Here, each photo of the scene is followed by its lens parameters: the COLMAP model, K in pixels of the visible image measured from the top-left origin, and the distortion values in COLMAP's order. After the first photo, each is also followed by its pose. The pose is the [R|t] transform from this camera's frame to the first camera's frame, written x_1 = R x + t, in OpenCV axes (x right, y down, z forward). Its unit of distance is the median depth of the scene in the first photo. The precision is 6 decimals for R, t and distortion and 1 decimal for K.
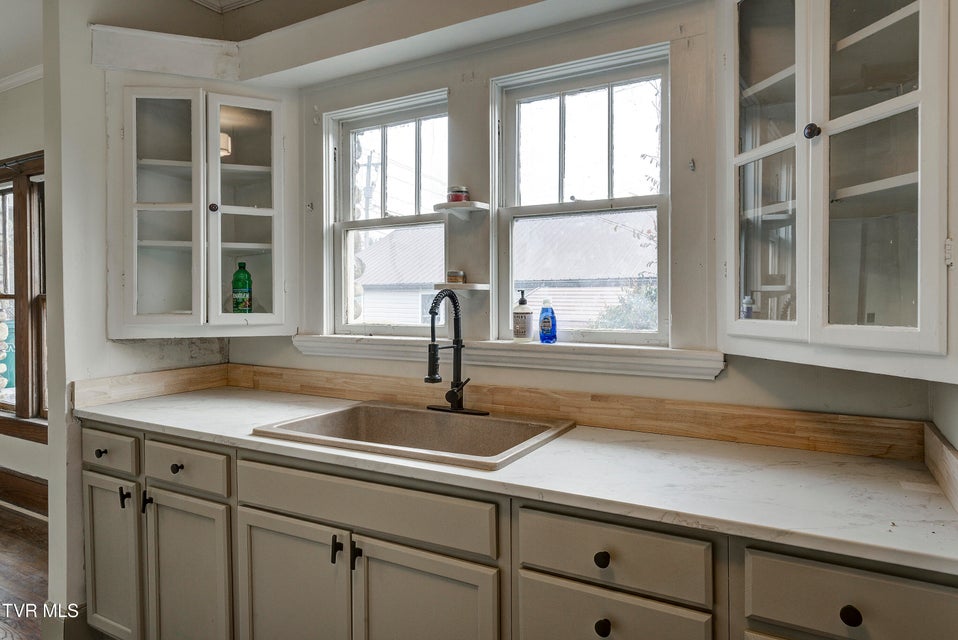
lens RADIAL K [[554.0, 0, 499.7], [0, 554.0, 299.1], [0, 0, 1]] dist [0.003448, 0.001094]
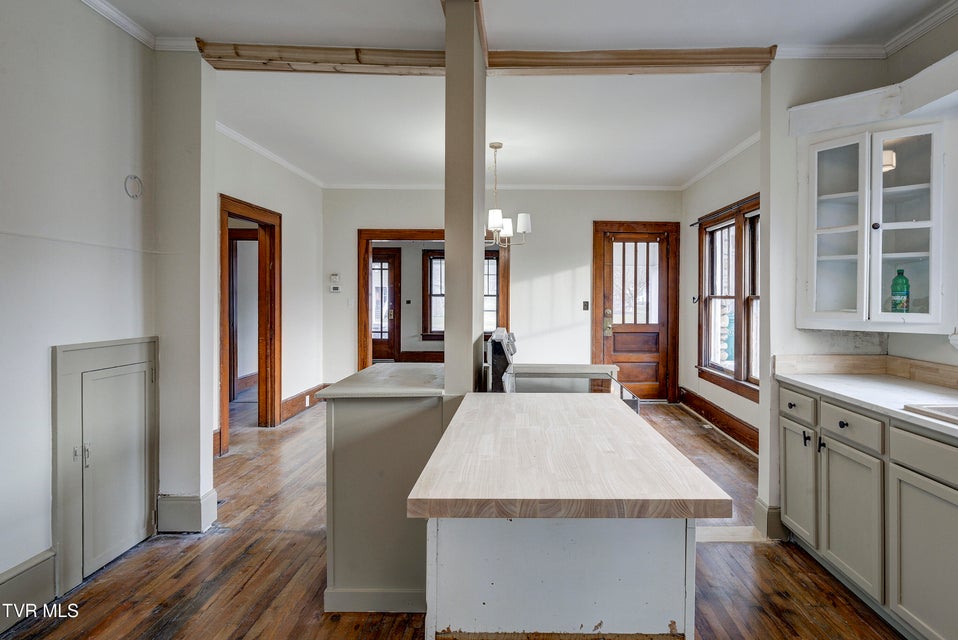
lens RADIAL K [[529.5, 0, 539.2], [0, 529.5, 304.7], [0, 0, 1]] dist [-0.006969, -0.000520]
pose [[0.498258, 0.017034, -0.866862, 0.128000], [-0.008541, 0.999855, 0.014739, -0.001770], [0.866987, 0.000060, 0.498331, -0.227249]]
